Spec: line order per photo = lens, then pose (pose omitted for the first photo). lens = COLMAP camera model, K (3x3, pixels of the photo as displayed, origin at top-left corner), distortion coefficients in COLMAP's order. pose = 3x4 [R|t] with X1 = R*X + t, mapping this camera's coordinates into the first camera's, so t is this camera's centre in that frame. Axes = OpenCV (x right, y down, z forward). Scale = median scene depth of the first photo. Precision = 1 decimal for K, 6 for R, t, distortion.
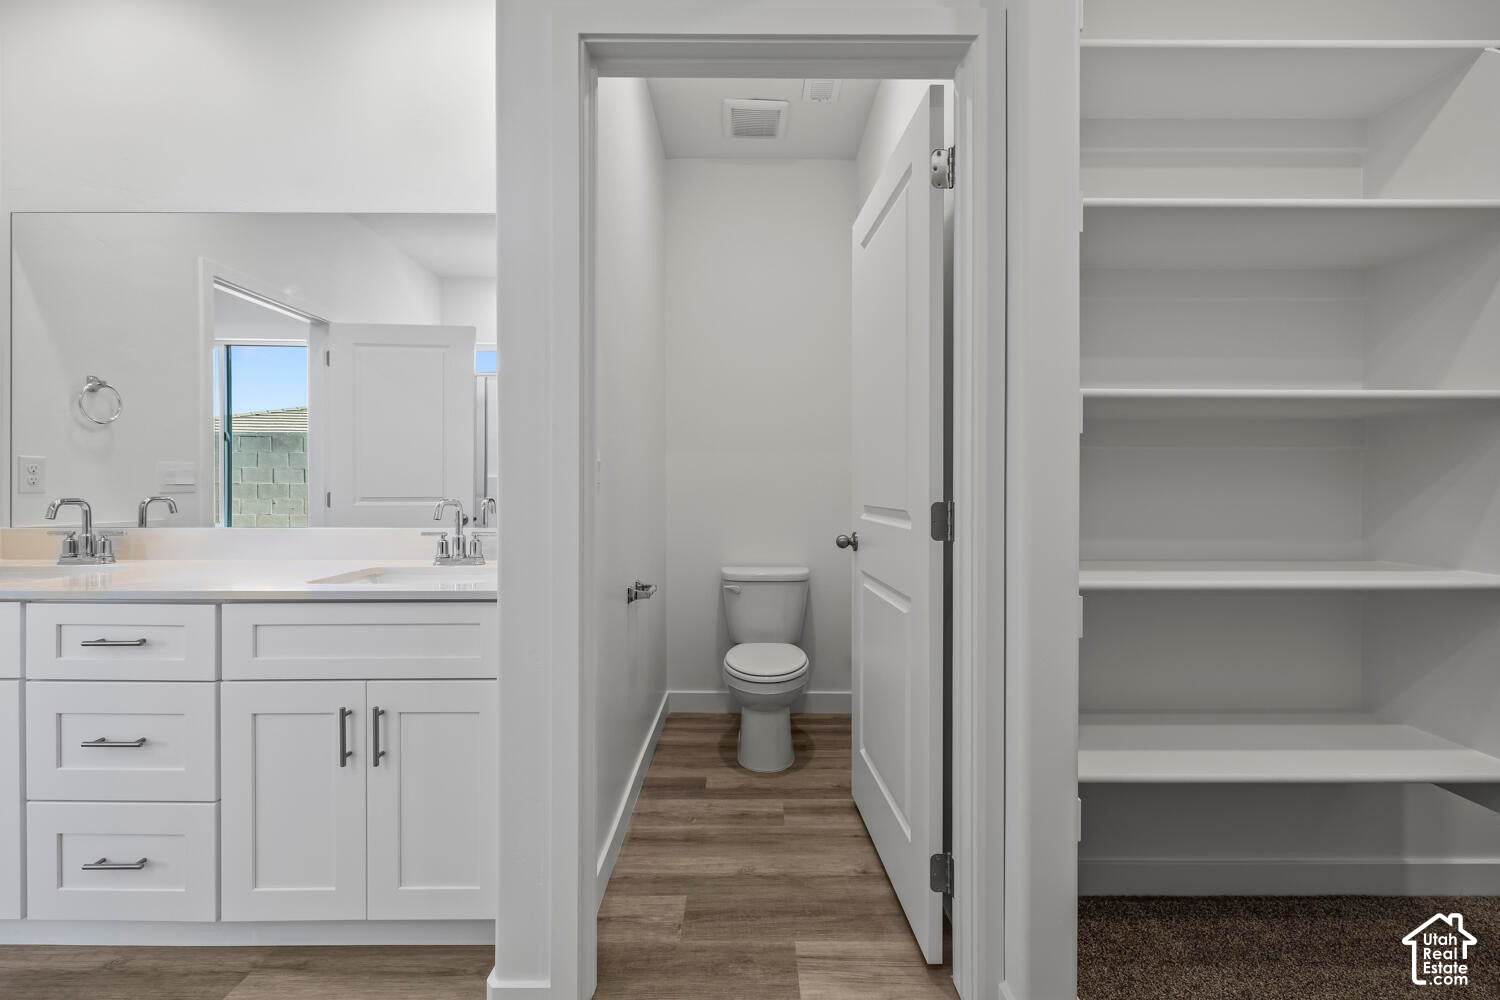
lens RADIAL K [[630.4, 0, 747.5], [0, 630.4, 487.5], [0, 0, 1]] dist [0.000993, 0.000506]
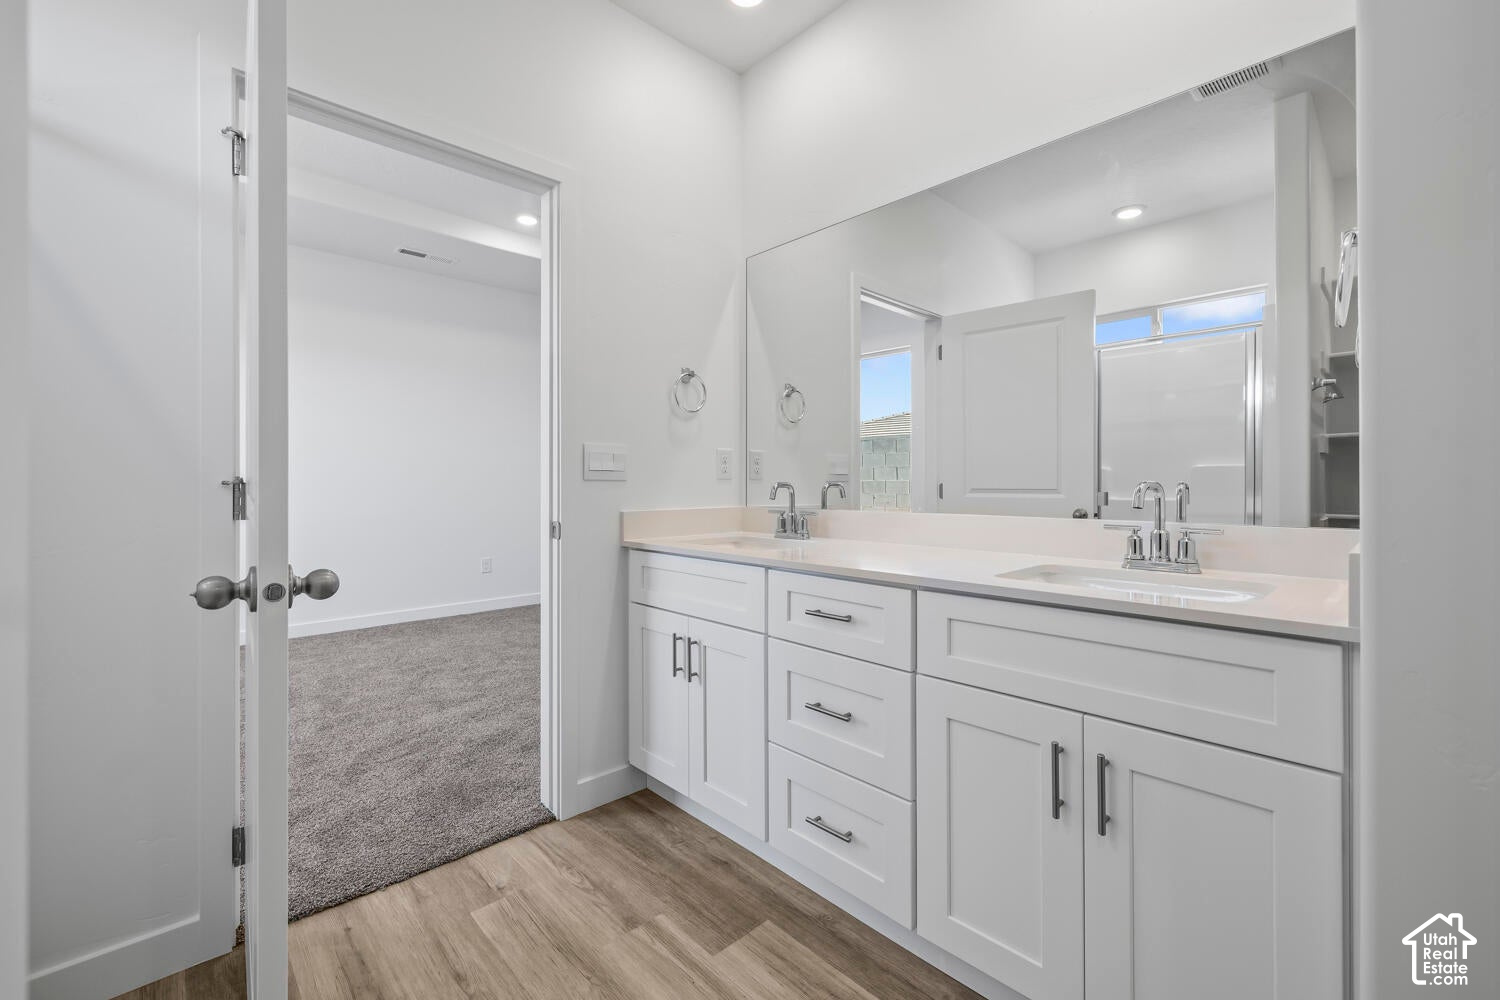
lens RADIAL K [[630.4, 0, 747.6], [0, 630.4, 486.8], [0, 0, 1]] dist [0.000993, 0.000506]
pose [[0.685269, 0.000541, -0.728290, -0.318951], [-0.002303, 0.999996, -0.001424, 0.033012], [0.728287, 0.002653, 0.685267, 0.177832]]
